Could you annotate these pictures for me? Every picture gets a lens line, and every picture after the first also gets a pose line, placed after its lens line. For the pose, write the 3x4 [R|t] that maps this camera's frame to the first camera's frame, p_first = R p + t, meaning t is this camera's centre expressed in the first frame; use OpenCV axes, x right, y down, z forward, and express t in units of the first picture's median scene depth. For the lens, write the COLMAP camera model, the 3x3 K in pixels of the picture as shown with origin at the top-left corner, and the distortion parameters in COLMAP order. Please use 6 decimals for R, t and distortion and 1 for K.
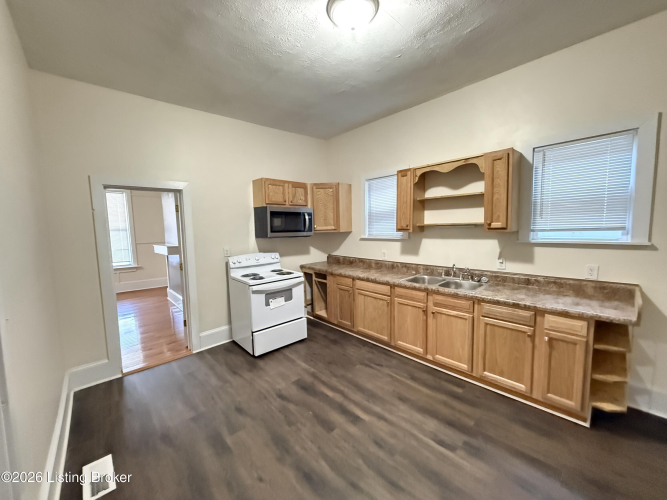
lens RADIAL K [[262.9, 0, 332.3], [0, 262.9, 250.2], [0, 0, 1]] dist [0.000813, -0.000077]
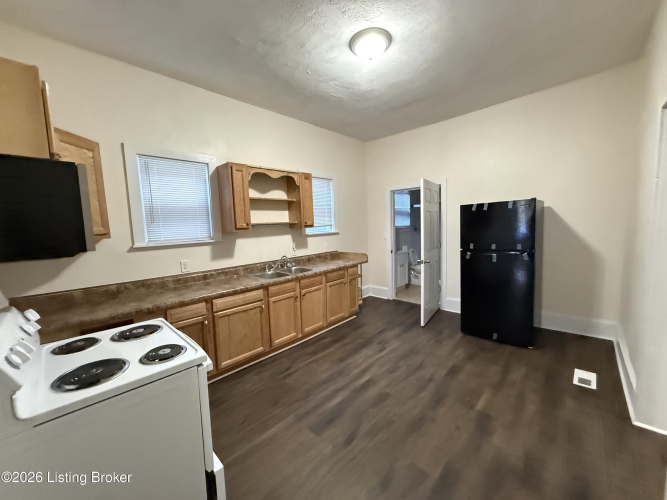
lens RADIAL K [[262.9, 0, 331.7], [0, 262.9, 248.1], [0, 0, 1]] dist [0.000813, -0.000077]
pose [[-0.064333, -0.072647, 0.995281, -0.825783], [0.126676, 0.988684, 0.080354, -0.056969], [-0.989856, 0.131247, -0.054402, 0.925332]]
